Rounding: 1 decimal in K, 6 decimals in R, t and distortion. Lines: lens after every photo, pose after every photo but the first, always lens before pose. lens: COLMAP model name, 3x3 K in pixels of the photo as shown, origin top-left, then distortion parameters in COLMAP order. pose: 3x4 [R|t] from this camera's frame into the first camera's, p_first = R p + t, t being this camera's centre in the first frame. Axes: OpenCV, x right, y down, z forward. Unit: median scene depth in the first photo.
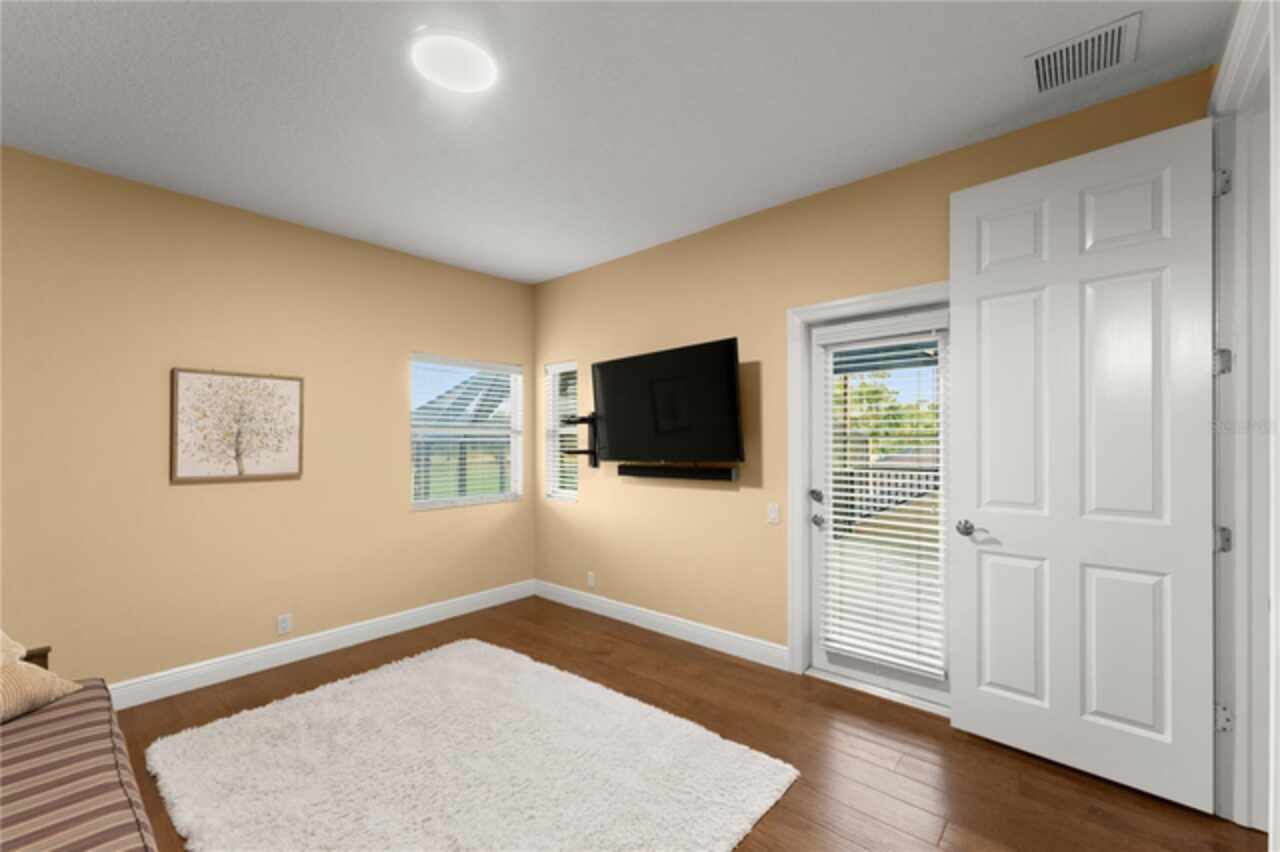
lens RADIAL K [[519.5, 0, 642.3], [0, 519.5, 437.6], [0, 0, 1]] dist [0.000460, 0.000034]
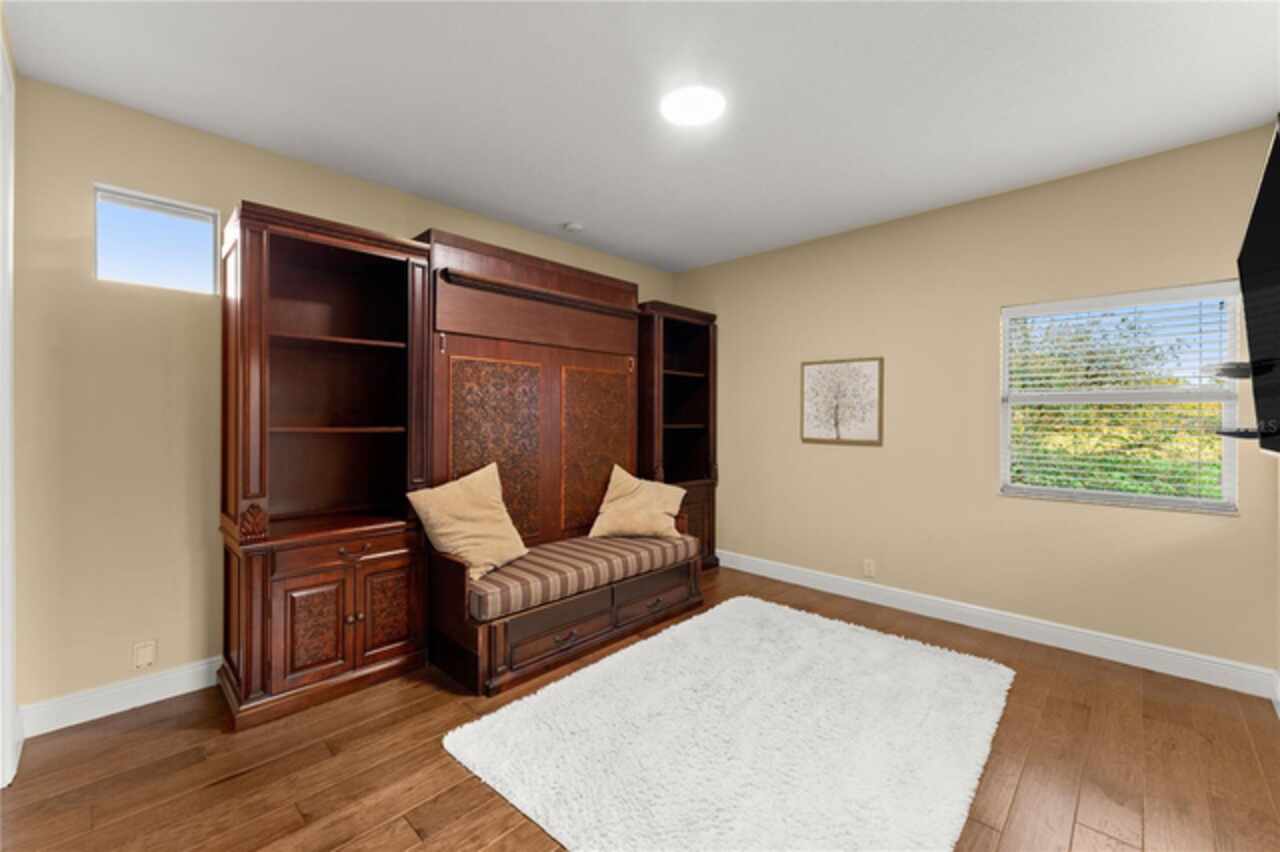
lens RADIAL K [[519.5, 0, 641.9], [0, 519.5, 416.1], [0, 0, 1]] dist [0.000460, 0.000034]
pose [[-0.043008, 0.009634, -0.999028, 0.541860], [0.008880, 0.999918, 0.009260, -0.001659], [0.999035, -0.008473, -0.043090, 0.569826]]
